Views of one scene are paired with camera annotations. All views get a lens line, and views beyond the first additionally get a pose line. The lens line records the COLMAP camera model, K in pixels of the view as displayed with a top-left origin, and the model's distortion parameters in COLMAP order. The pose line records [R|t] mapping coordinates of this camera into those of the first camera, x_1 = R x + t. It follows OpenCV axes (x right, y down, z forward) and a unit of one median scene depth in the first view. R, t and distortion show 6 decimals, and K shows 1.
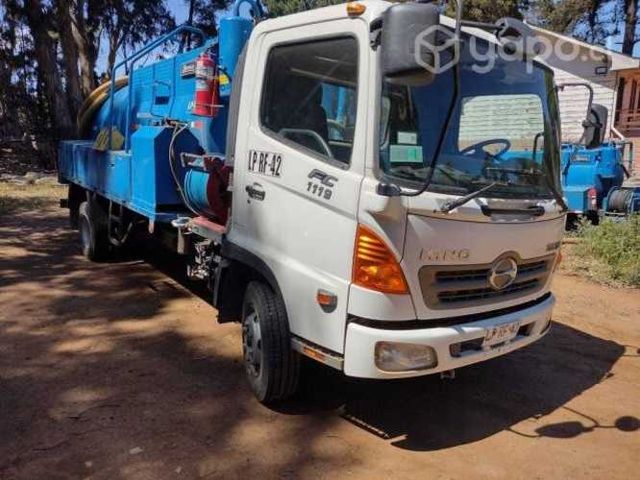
lens RADIAL K [[499.7, 0, 320.0], [0, 499.7, 240.0], [0, 0, 1]] dist [0.098685, -0.155146]
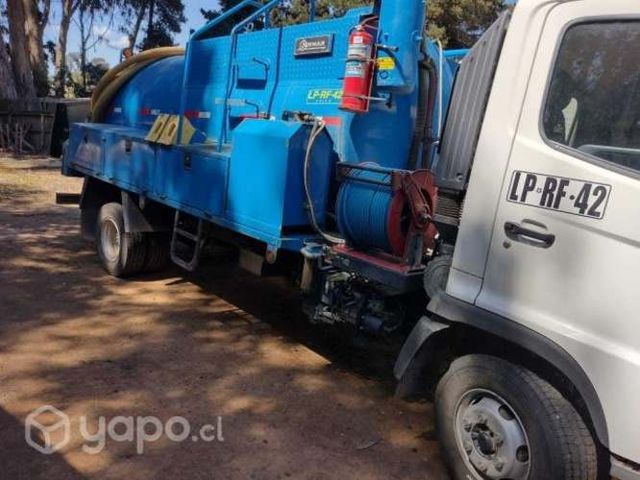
lens RADIAL K [[499.7, 0, 320.0], [0, 499.7, 240.0], [0, 0, 1]] dist [0.098685, -0.155146]
pose [[0.991238, 0.032548, 0.128012, -0.371265], [-0.035158, 0.999216, 0.018188, -0.066914], [-0.127319, -0.022530, 0.991606, 0.264482]]
